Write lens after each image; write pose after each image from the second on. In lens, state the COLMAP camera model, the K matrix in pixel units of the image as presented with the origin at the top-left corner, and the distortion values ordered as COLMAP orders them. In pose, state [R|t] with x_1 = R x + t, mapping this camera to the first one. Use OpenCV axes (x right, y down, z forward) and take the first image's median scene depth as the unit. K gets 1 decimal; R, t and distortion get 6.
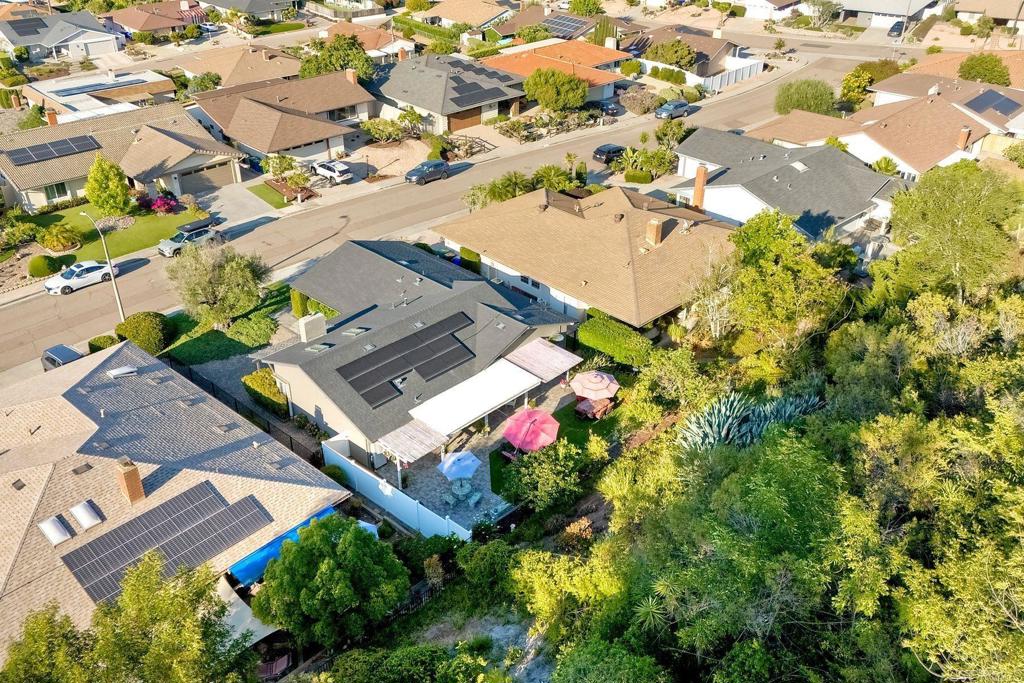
lens RADIAL K [[899.2, 0, 512.0], [0, 899.2, 341.5], [0, 0, 1]] dist [0.089826, -0.118284]
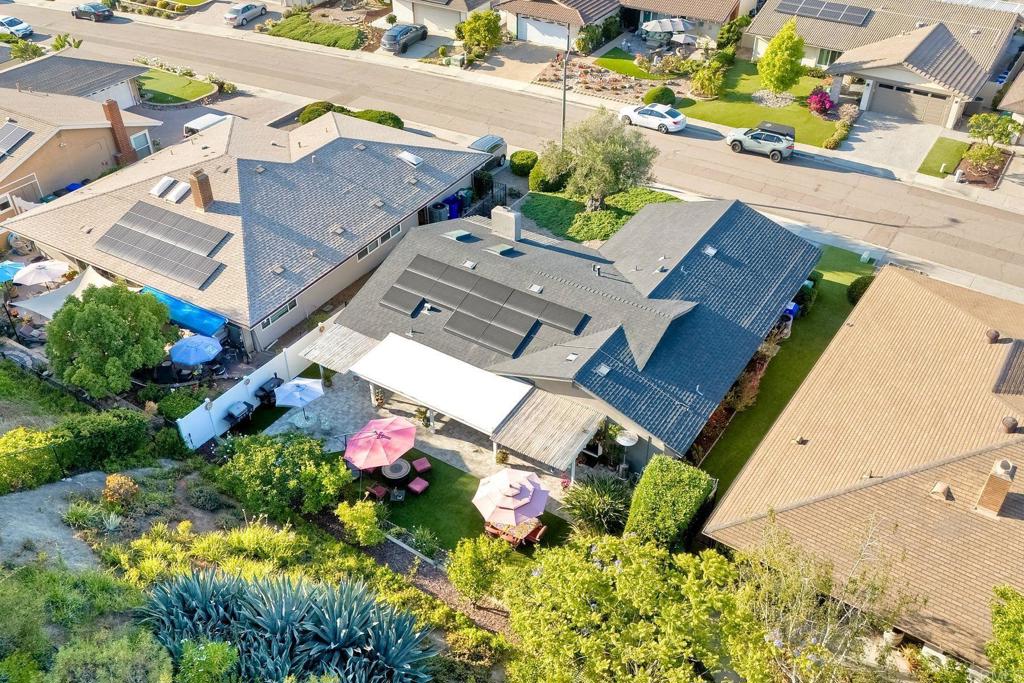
lens RADIAL K [[899.2, 0, 512.0], [0, 899.2, 341.5], [0, 0, 1]] dist [0.089826, -0.118284]
pose [[0.201163, 0.589838, -0.782065, 0.516223], [-0.498460, 0.748927, 0.436631, -0.307907], [0.843250, 0.301994, 0.444667, 0.653367]]
